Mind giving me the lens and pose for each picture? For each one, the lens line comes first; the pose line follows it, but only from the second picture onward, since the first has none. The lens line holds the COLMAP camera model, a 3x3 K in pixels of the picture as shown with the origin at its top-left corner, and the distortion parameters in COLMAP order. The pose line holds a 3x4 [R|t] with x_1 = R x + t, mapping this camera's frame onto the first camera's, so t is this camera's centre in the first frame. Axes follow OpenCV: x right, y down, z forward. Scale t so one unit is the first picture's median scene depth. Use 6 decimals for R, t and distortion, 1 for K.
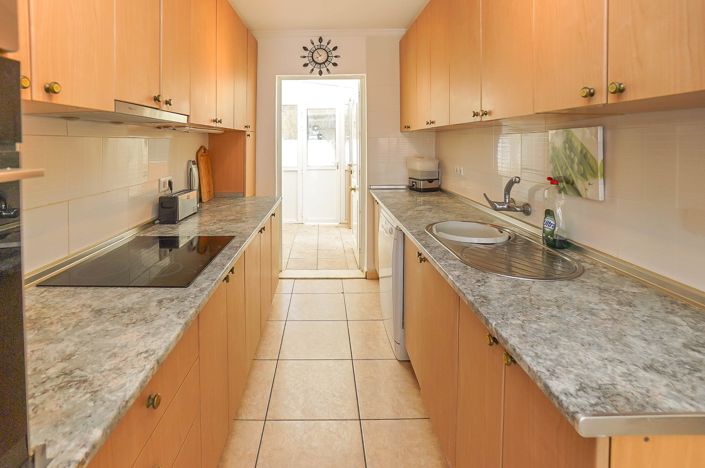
lens RADIAL K [[329.4, 0, 341.7], [0, 329.4, 210.4], [0, 0, 1]] dist [-0.062548, 0.024861]
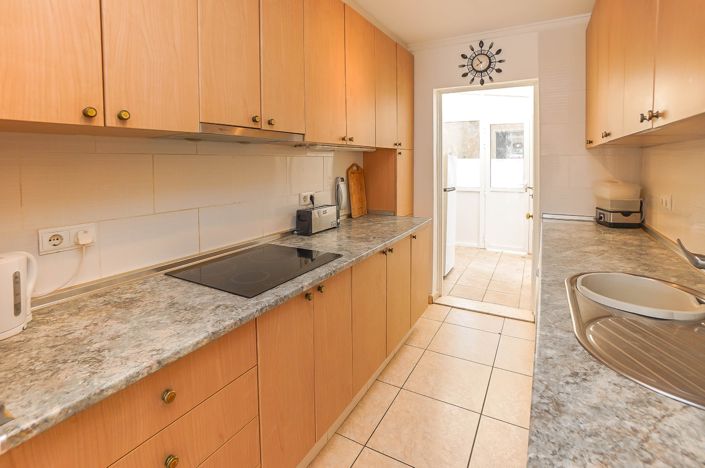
lens RADIAL K [[335.4, 0, 353.2], [0, 335.4, 230.2], [0, 0, 1]] dist [-0.059625, 0.022844]
pose [[0.874217, 0.096605, -0.475827, 0.101242], [-0.096675, 0.995017, 0.024397, -0.013286], [0.475813, 0.024672, 0.879200, 0.068039]]
